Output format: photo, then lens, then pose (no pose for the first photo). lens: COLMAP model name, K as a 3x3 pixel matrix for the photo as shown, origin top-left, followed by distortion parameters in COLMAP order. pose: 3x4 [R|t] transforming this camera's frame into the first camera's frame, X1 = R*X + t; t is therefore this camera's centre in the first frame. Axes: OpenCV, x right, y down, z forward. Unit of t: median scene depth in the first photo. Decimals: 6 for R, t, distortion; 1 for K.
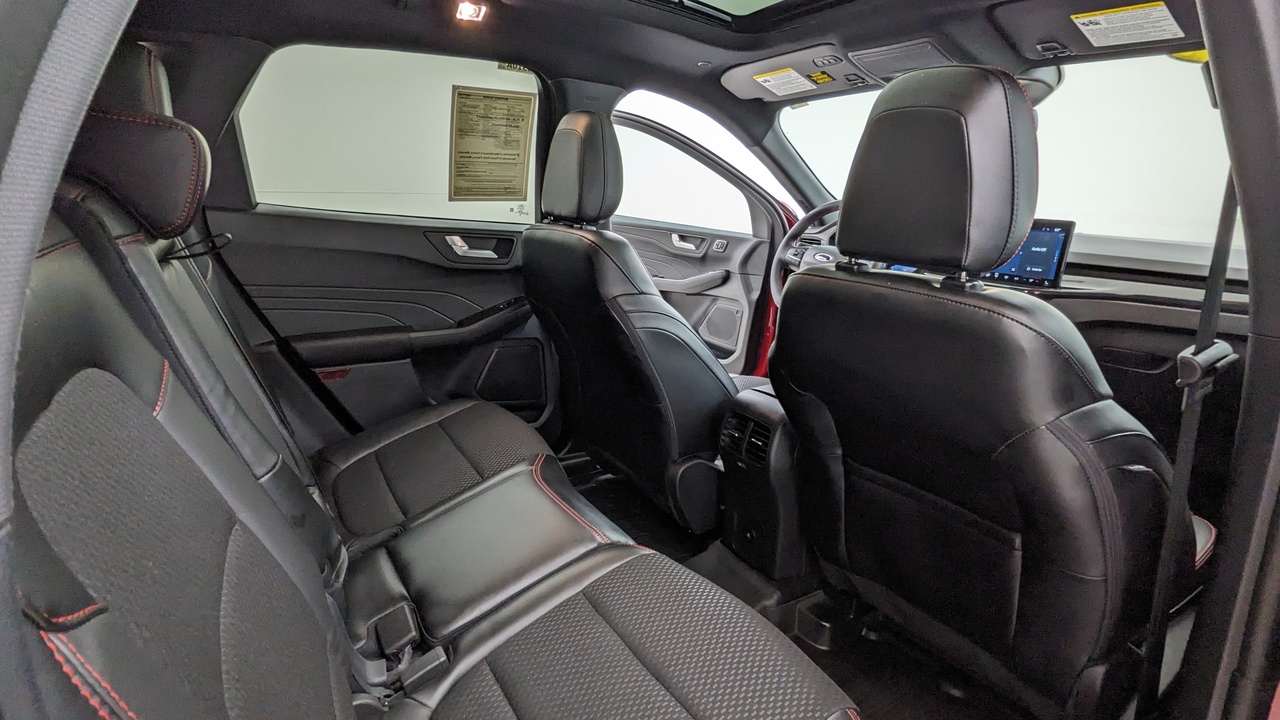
lens RADIAL K [[615.7, 0, 640.0], [0, 615.7, 360.0], [0, 0, 1]] dist [-0.002672, -0.001673]
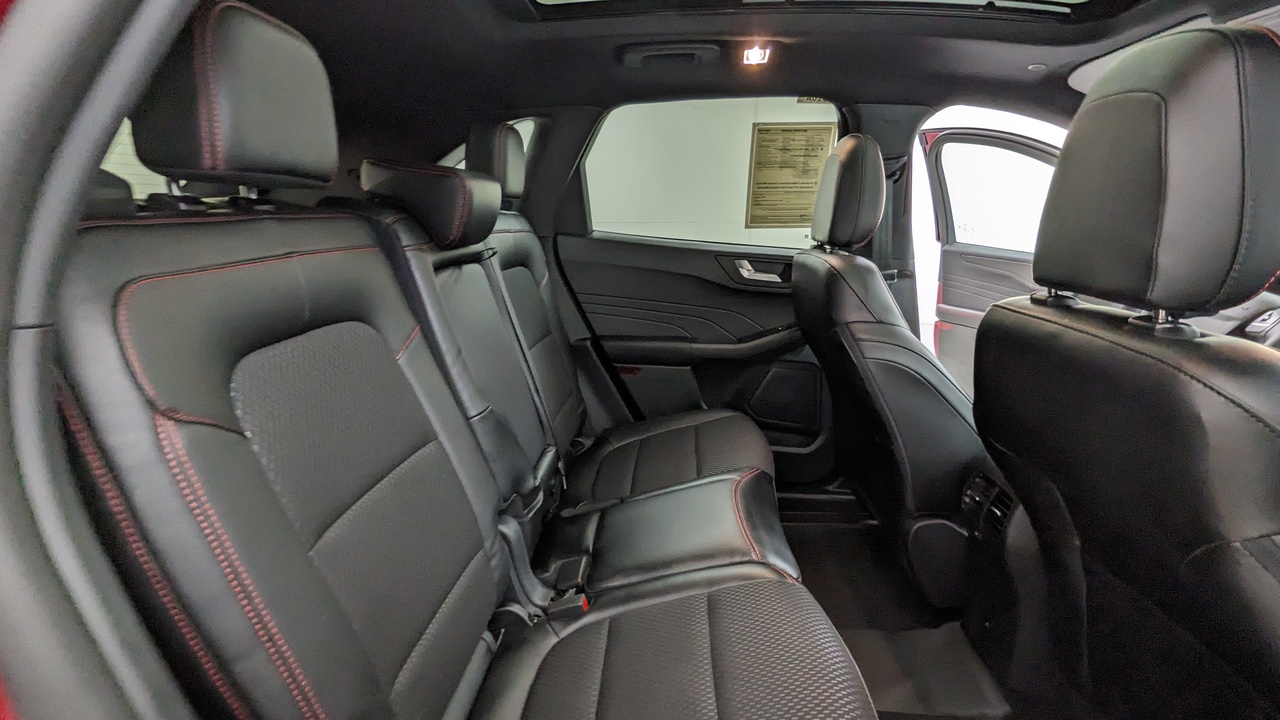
lens RADIAL K [[615.7, 0, 640.0], [0, 615.7, 360.0], [0, 0, 1]] dist [-0.002672, -0.001673]
pose [[0.805936, 0.115444, -0.580637, 0.222531], [-0.144081, 0.989561, -0.003241, 0.003335], [0.574202, 0.086271, 0.814156, 0.029021]]
